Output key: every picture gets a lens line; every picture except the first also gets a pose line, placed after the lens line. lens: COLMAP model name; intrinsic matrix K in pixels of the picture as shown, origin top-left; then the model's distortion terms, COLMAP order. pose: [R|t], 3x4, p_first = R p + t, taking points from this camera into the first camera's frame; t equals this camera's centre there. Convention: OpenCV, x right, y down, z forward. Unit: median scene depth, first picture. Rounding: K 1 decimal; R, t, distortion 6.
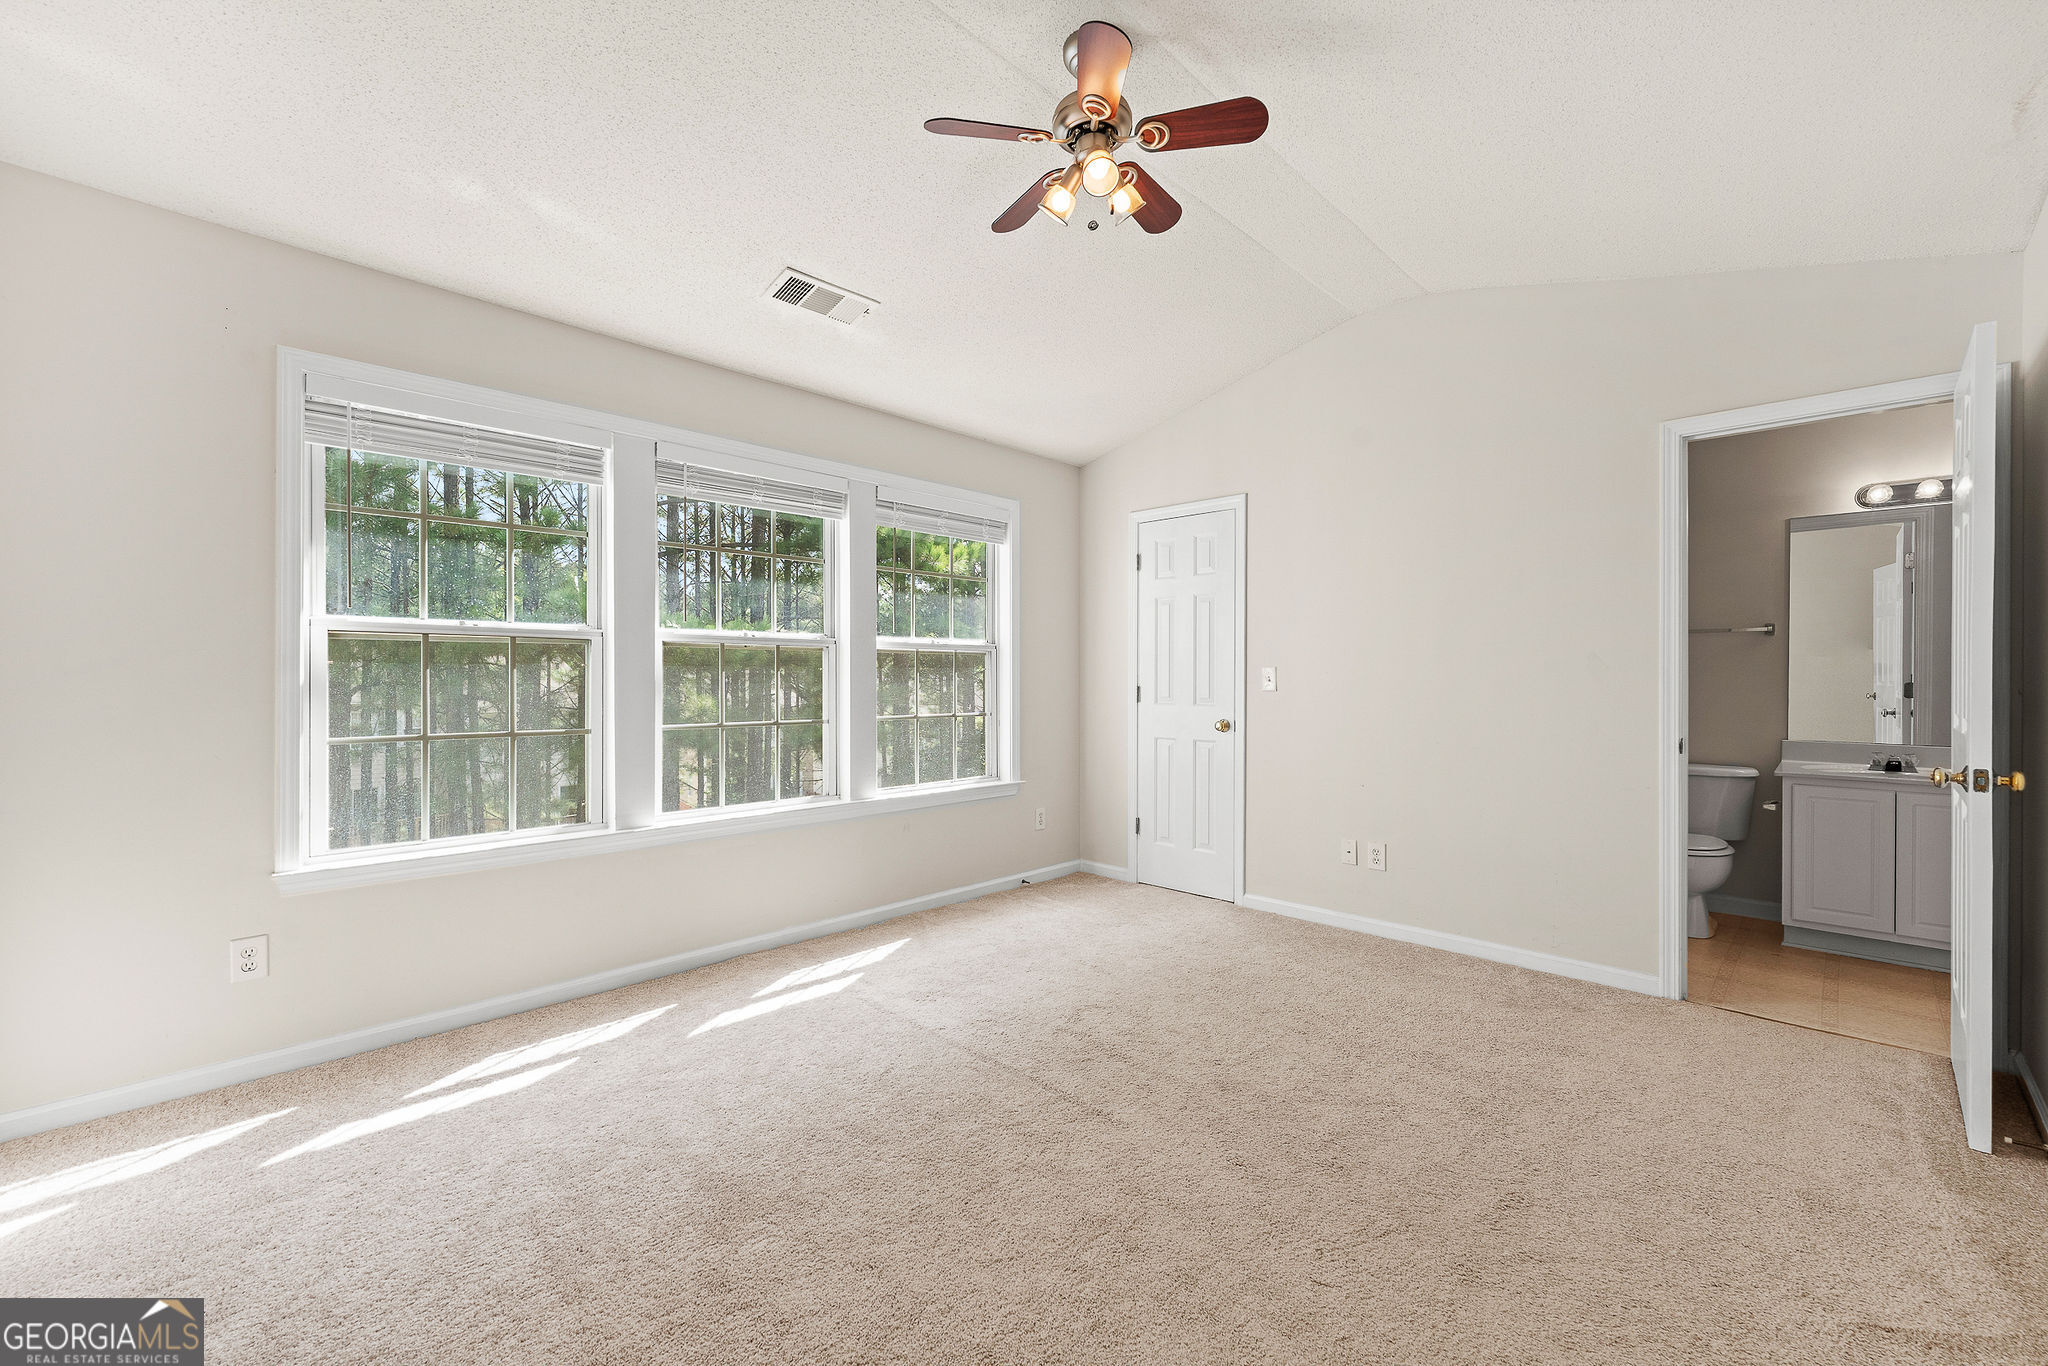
lens RADIAL K [[822.2, 0, 1024.0], [0, 822.2, 683.0], [0, 0, 1]] dist [-0.002457, -0.000239]
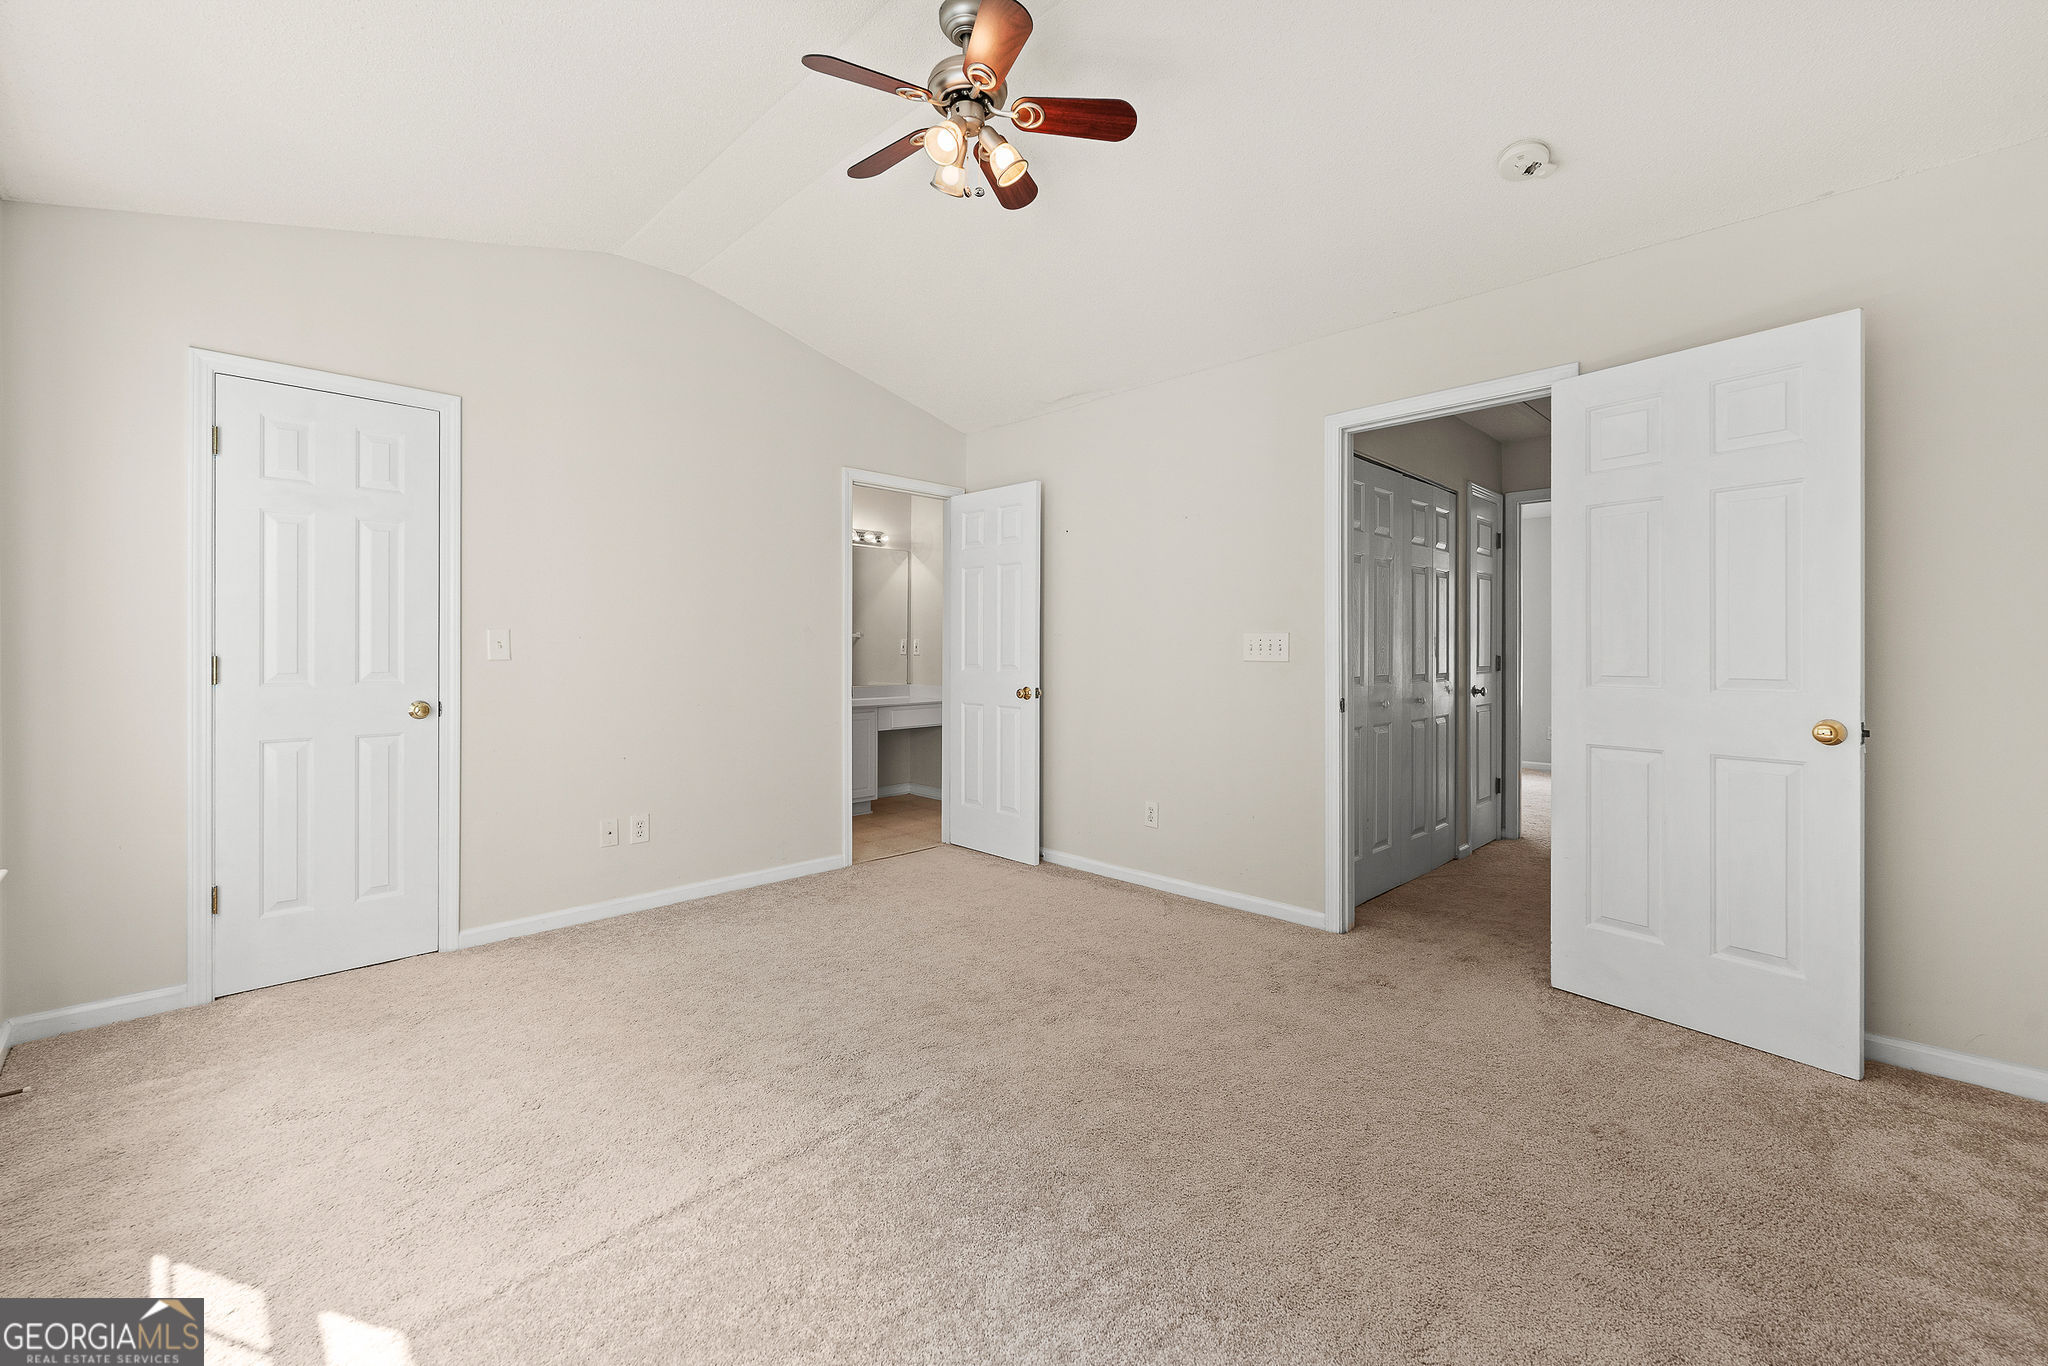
lens RADIAL K [[839.2, 0, 1029.2], [0, 839.2, 652.6], [0, 0, 1]] dist [0.000363, -0.000028]
pose [[0.010964, -0.009543, 0.999894, -0.546975], [-0.001536, 0.999953, 0.009560, -0.006195], [-0.999939, -0.001641, 0.010949, 0.529076]]
